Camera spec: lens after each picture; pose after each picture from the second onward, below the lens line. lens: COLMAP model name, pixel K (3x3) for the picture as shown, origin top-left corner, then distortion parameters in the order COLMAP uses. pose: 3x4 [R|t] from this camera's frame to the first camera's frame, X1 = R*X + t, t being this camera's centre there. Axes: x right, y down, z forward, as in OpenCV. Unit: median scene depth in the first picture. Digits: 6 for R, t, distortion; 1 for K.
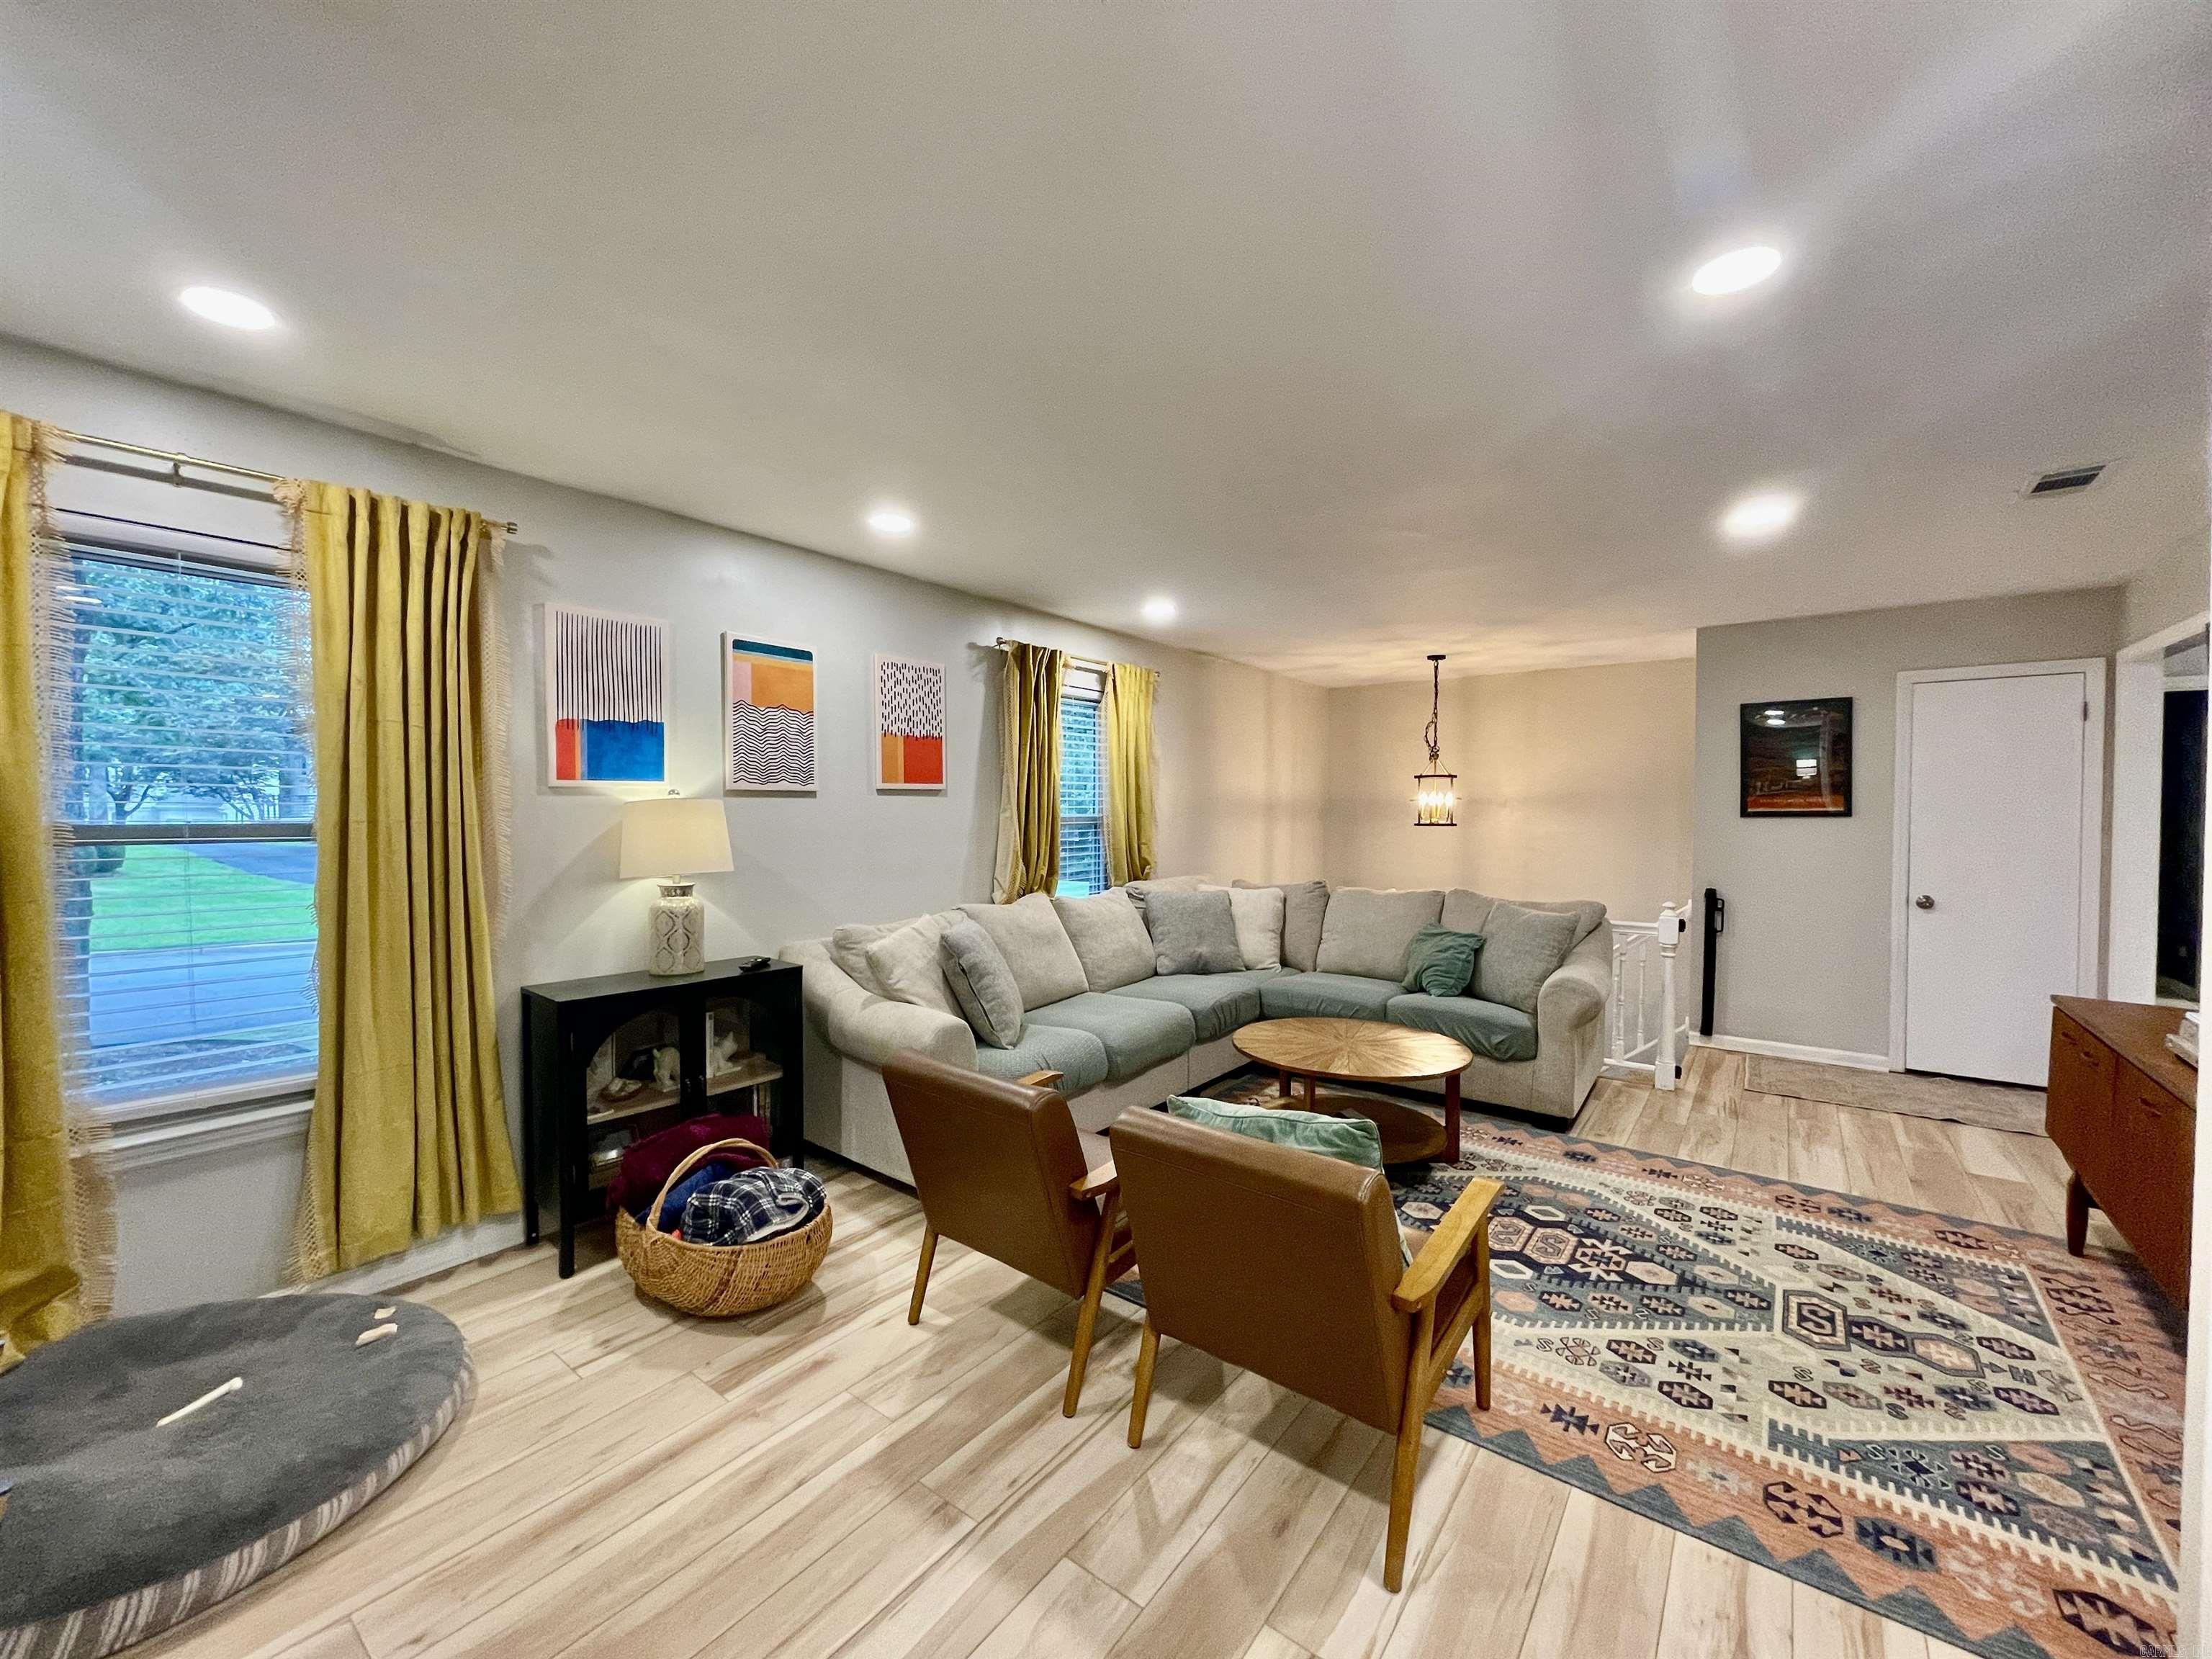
lens RADIAL K [[884.3, 0, 1106.0], [0, 884.3, 836.1], [0, 0, 1]] dist [0.001566, 0.000833]
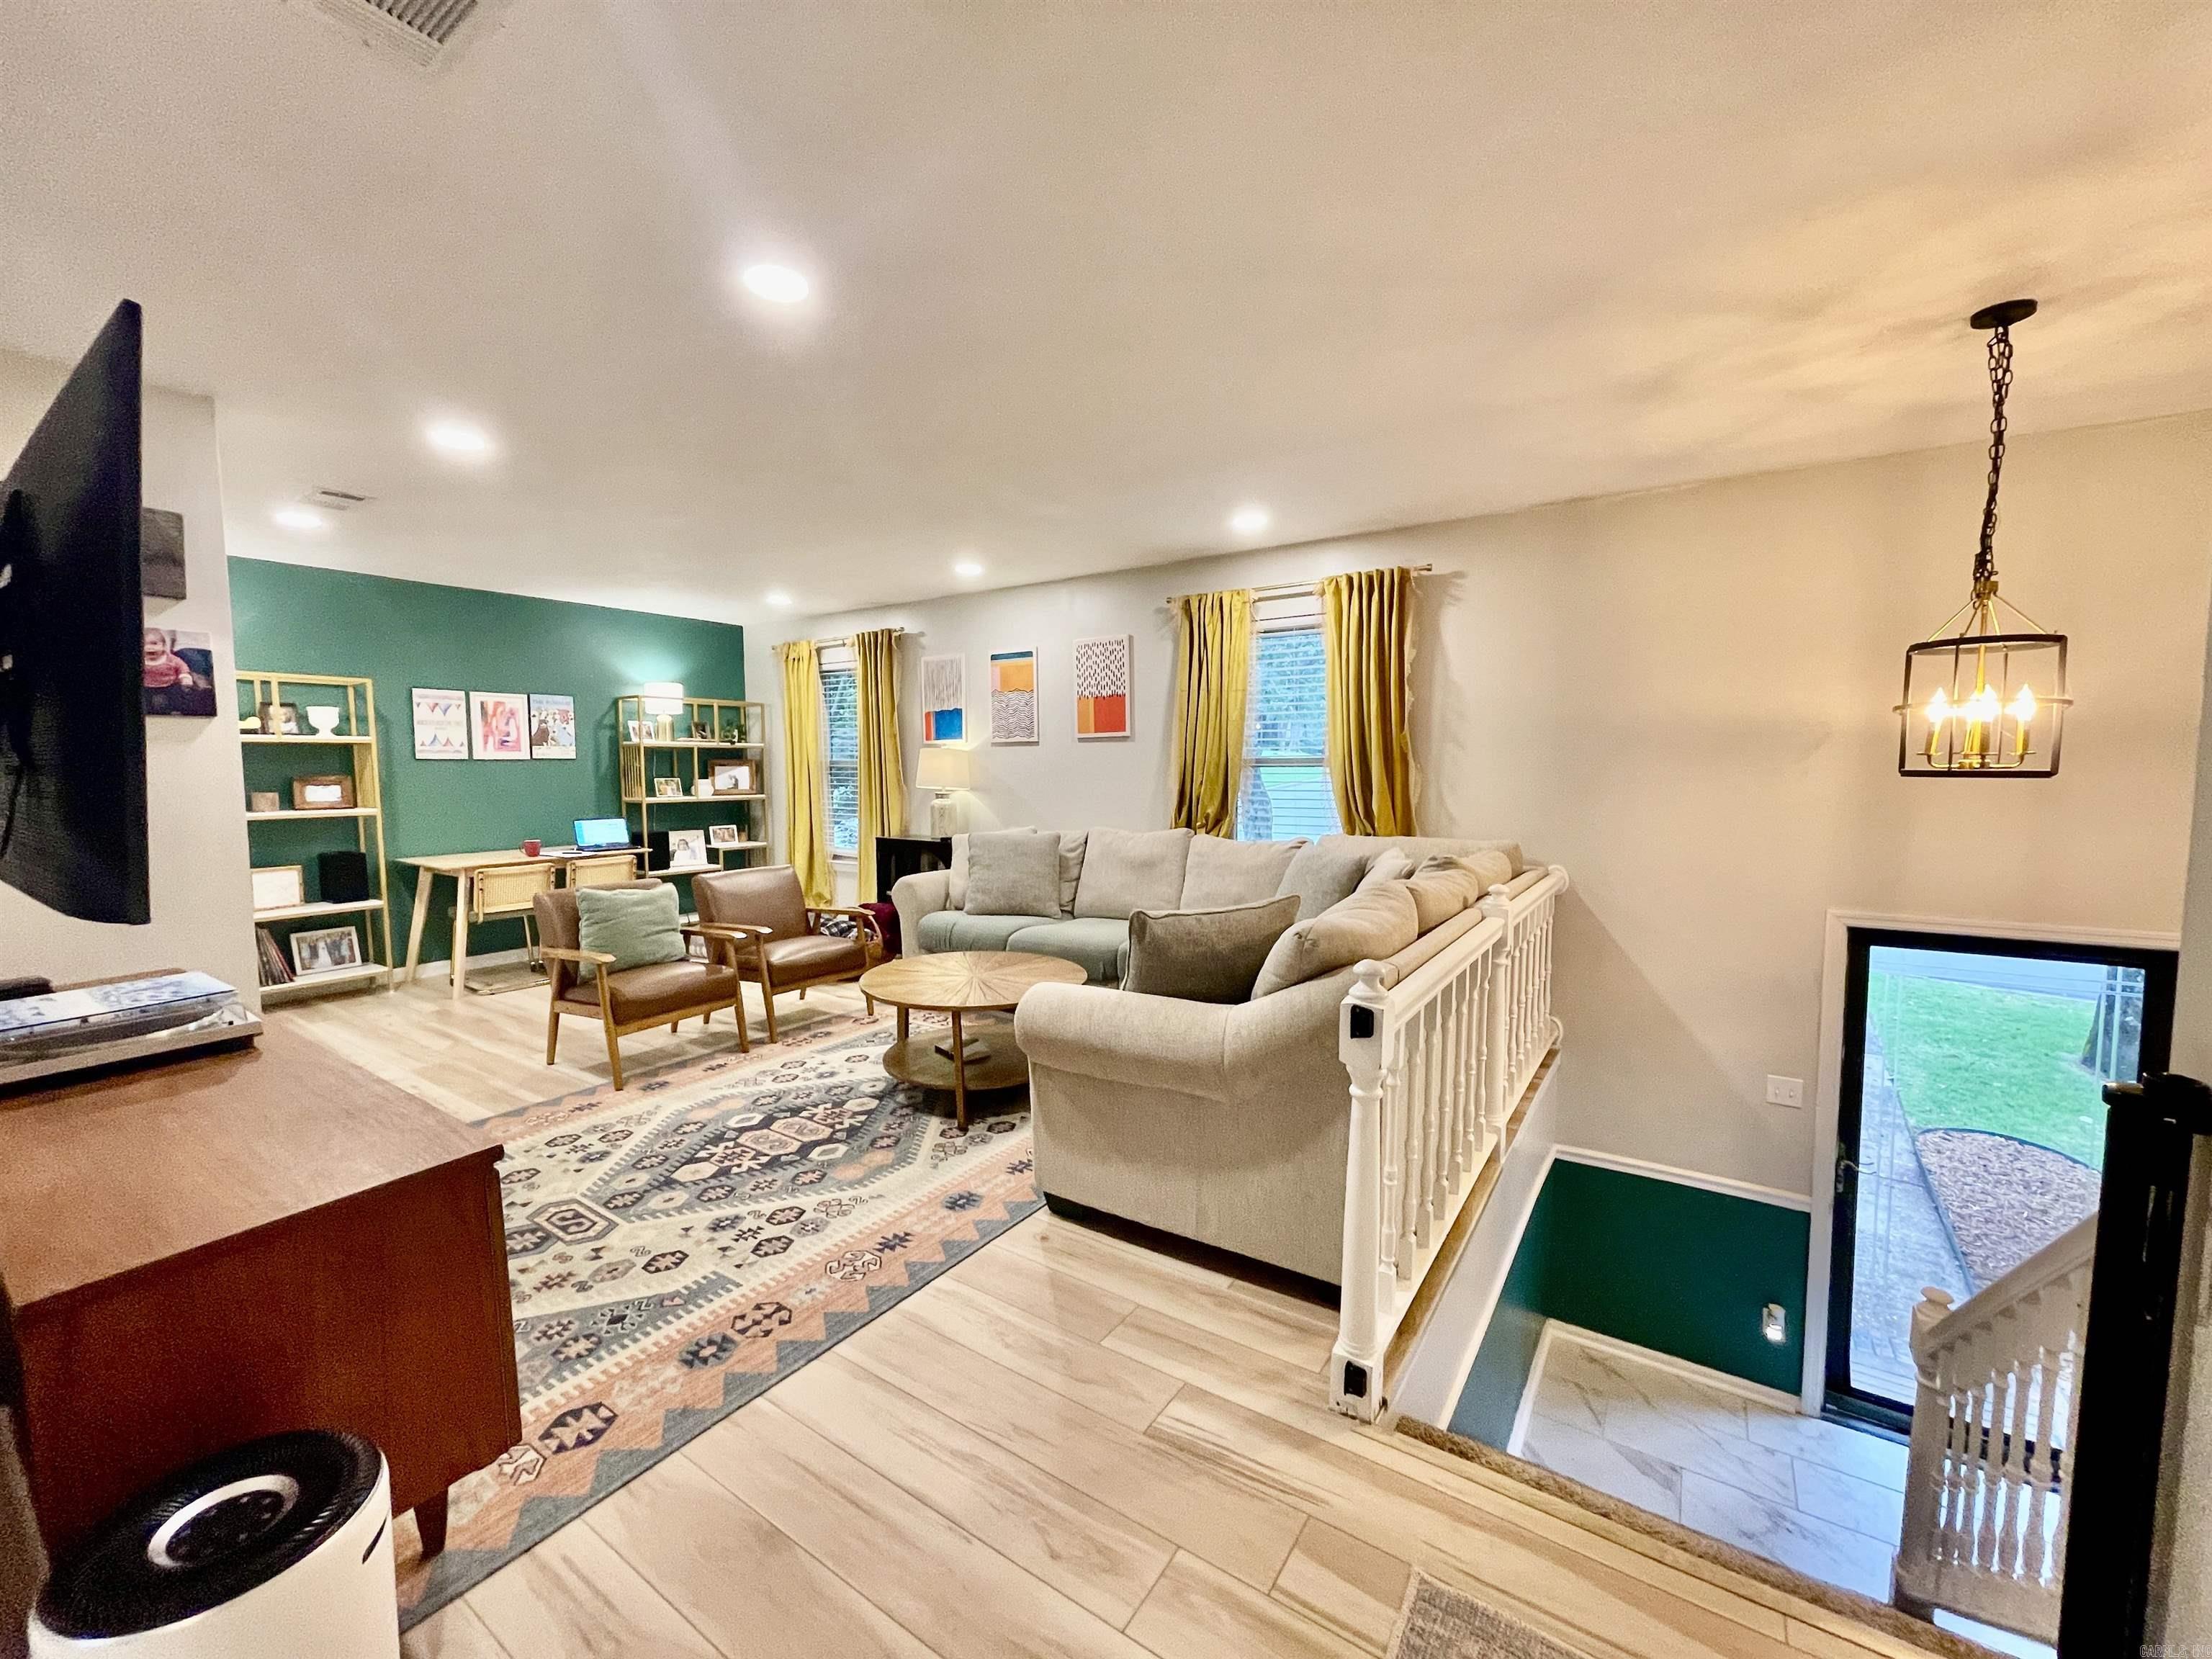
lens RADIAL K [[887.8, 0, 1106.0], [0, 887.8, 829.5], [0, 0, 1]] dist [-0.002866, -0.000322]
pose [[0.059398, 0.074725, -0.995434, 1.531302], [-0.025774, 0.996977, 0.073302, -0.017526], [0.997902, 0.021303, 0.061145, 1.285704]]
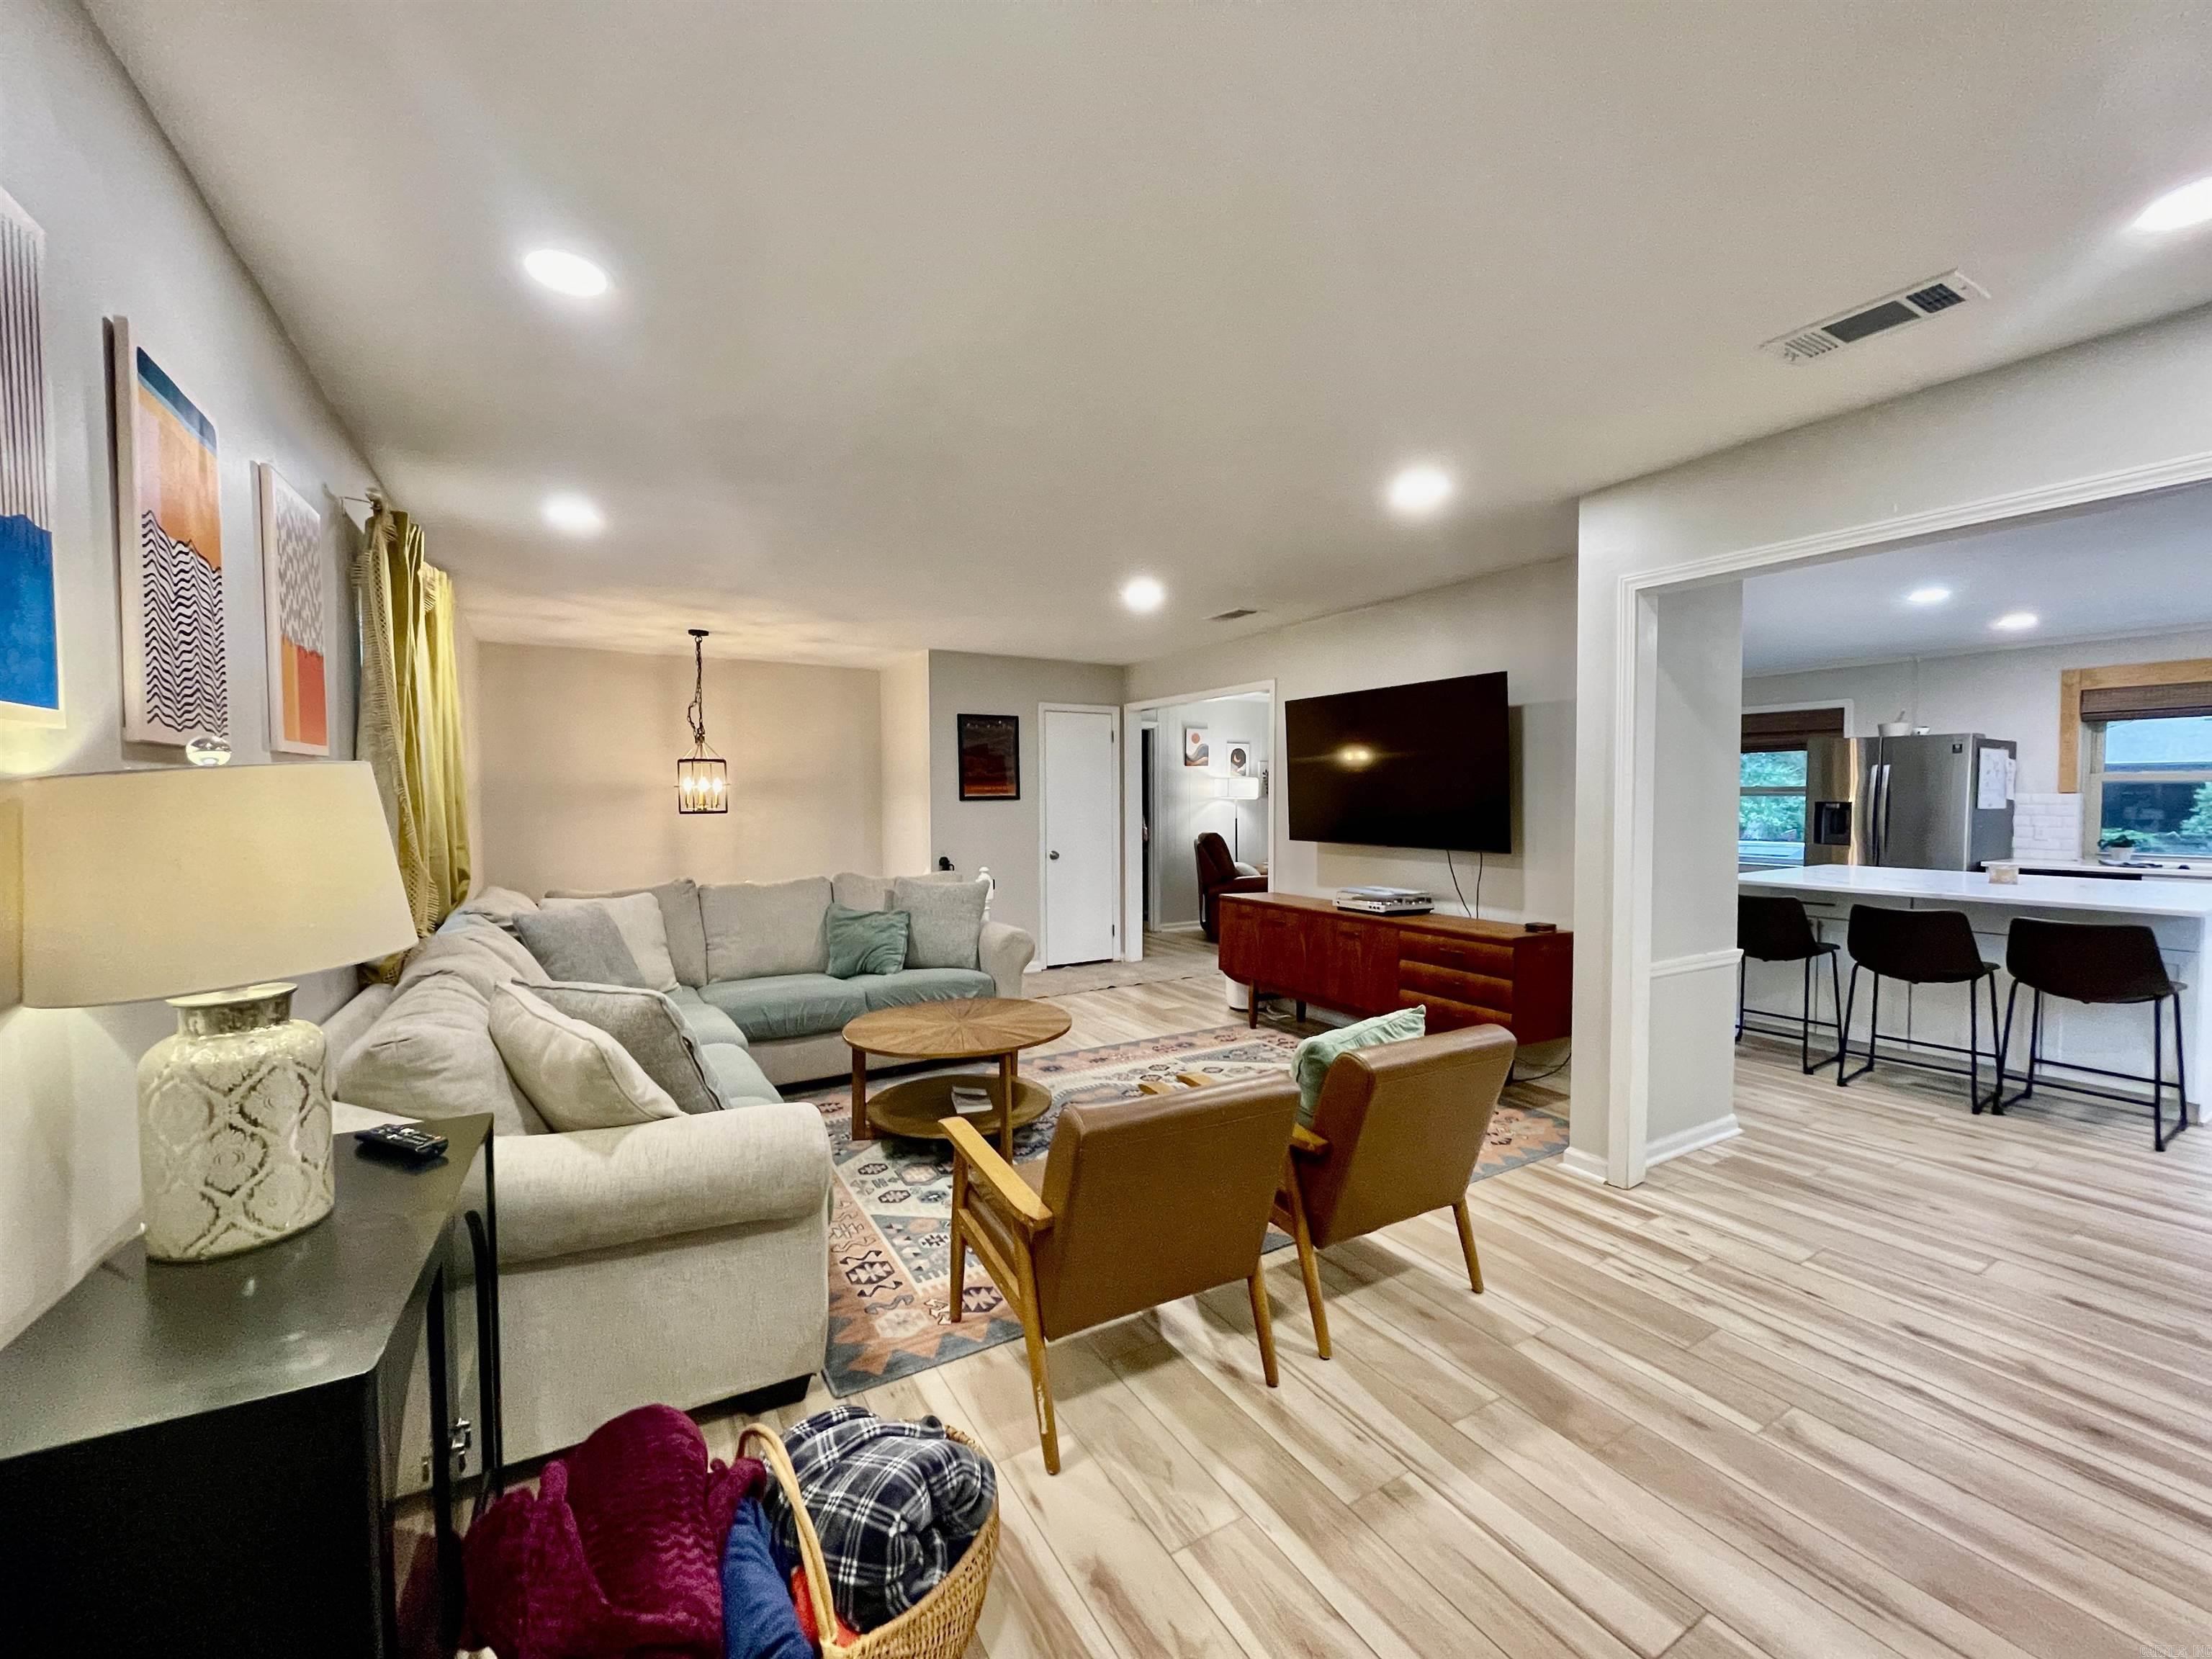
lens RADIAL K [[884.3, 0, 1106.0], [0, 884.3, 836.1], [0, 0, 1]] dist [0.001566, 0.000833]
pose [[0.373109, -0.044033, 0.926742, -0.709854], [0.032979, 0.998871, 0.034183, -0.011976], [-0.927201, 0.017809, 0.374140, 0.542093]]
